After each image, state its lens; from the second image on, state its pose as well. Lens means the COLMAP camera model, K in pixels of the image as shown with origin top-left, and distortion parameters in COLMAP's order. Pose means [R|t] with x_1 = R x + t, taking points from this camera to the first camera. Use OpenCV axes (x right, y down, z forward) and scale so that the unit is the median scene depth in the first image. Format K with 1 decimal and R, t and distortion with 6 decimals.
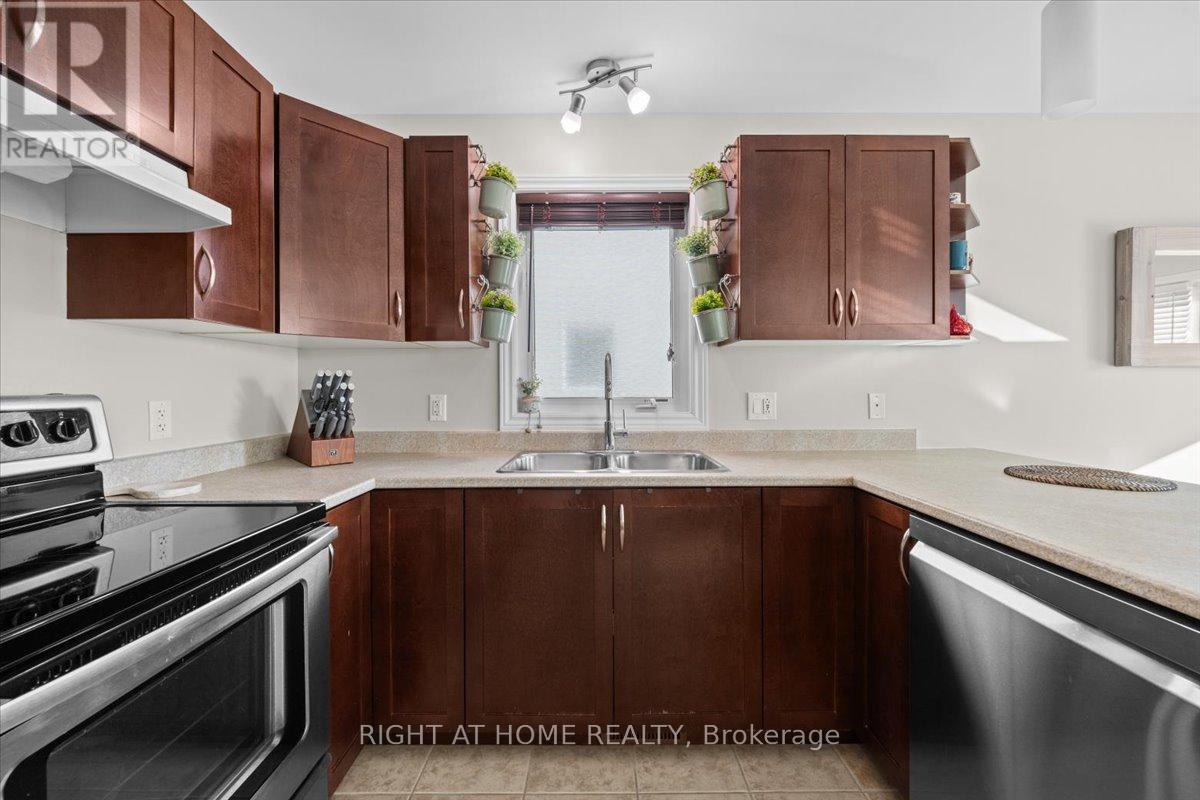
lens RADIAL K [[475.5, 0, 598.9], [0, 475.5, 387.7], [0, 0, 1]] dist [0.001480, 0.000058]
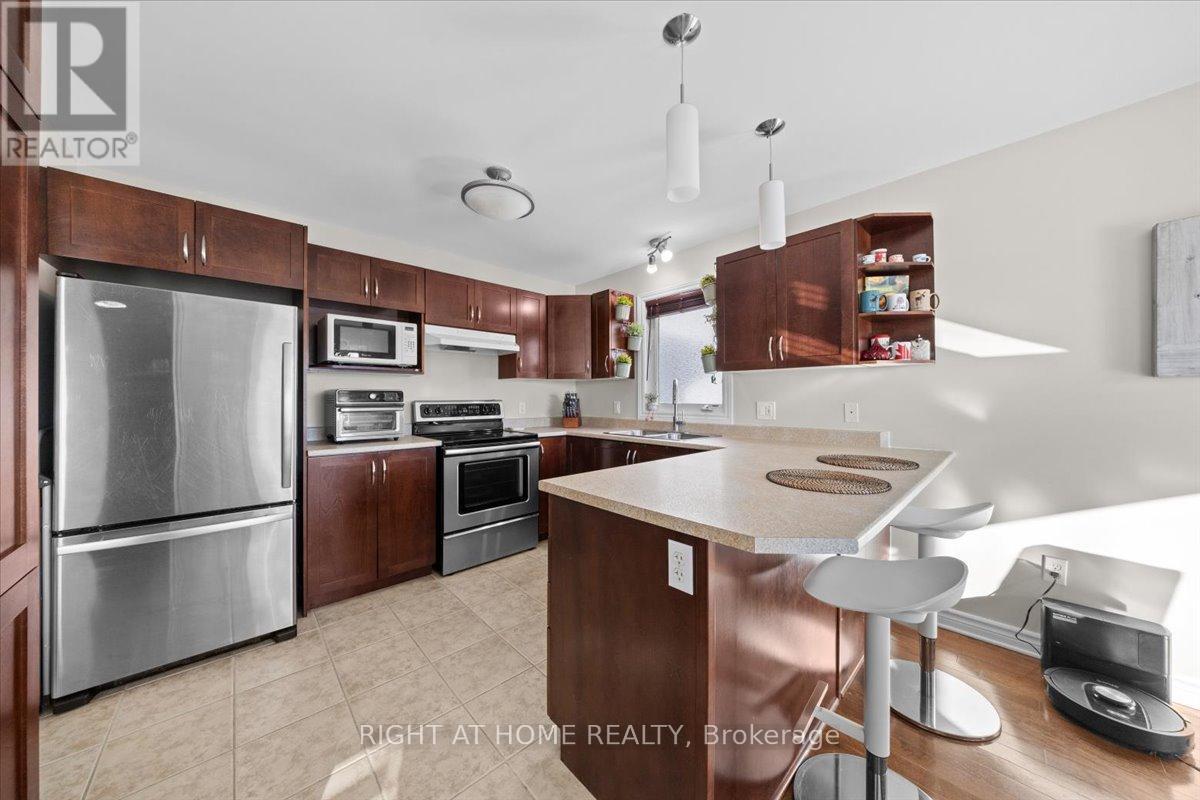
lens RADIAL K [[391.8, 0, 600.0], [0, 391.8, 400.0], [0, 0, 1]] dist [0.000198, -0.000020]
pose [[0.683993, 0.006950, -0.729455, 1.069577], [-0.002904, 0.999973, 0.006804, -0.004283], [0.729482, -0.002536, 0.683995, -0.326919]]
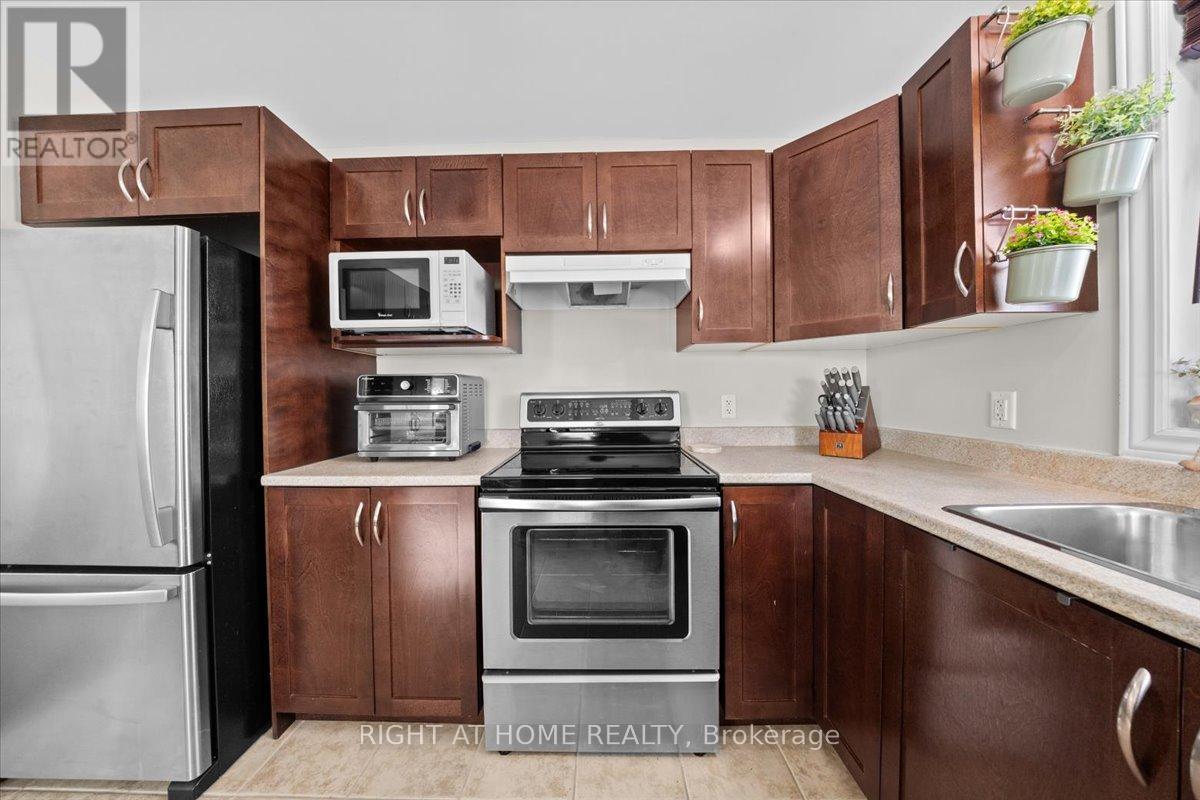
lens RADIAL K [[364.7, 0, 599.9], [0, 364.7, 396.9], [0, 0, 1]] dist [-0.015717, -0.000063]
pose [[-0.016091, 0.014099, -0.999771, 0.251012], [0.007996, 0.999870, 0.013971, 0.011352], [0.999839, -0.007769, -0.016201, 0.462595]]
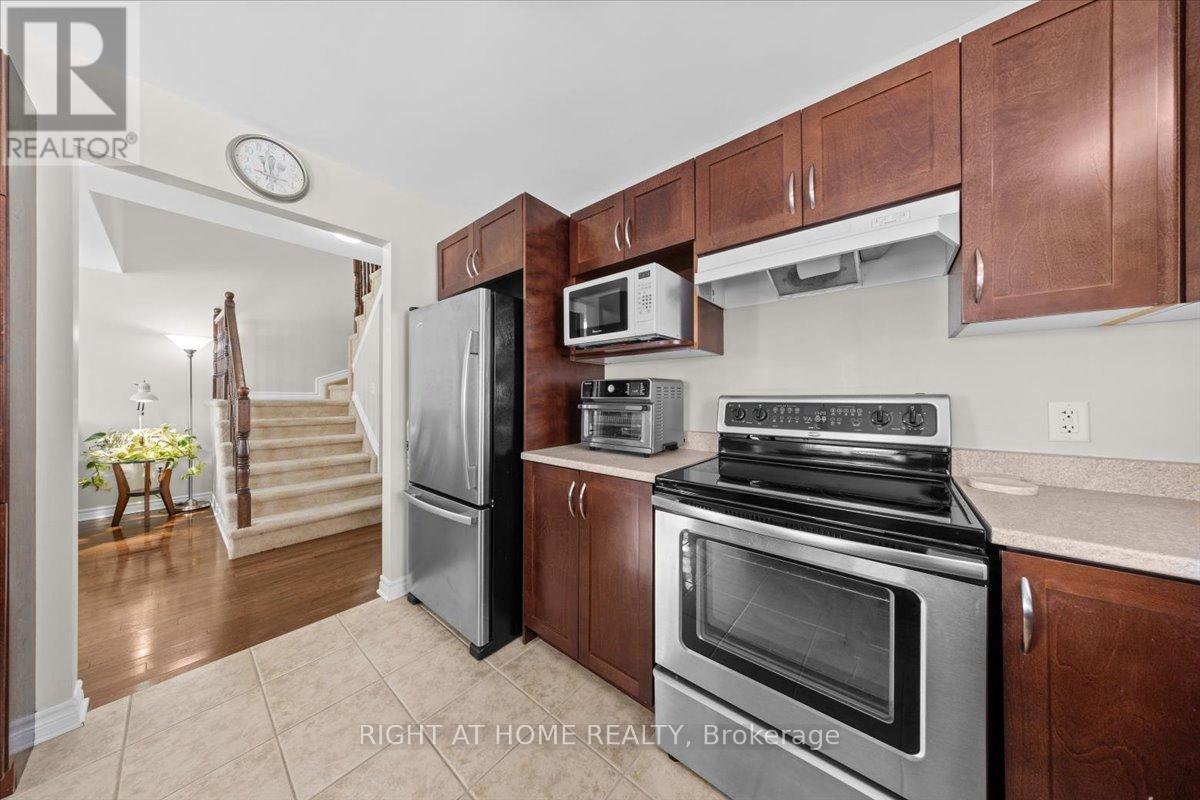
lens RADIAL K [[354.6, 0, 599.3], [0, 354.6, 395.4], [0, 0, 1]] dist [0.000795, -0.000051]
pose [[-0.642140, 0.000654, -0.766587, 0.186035], [0.001522, 0.999999, -0.000422, 0.011689], [0.766585, -0.001438, -0.642141, 0.581966]]
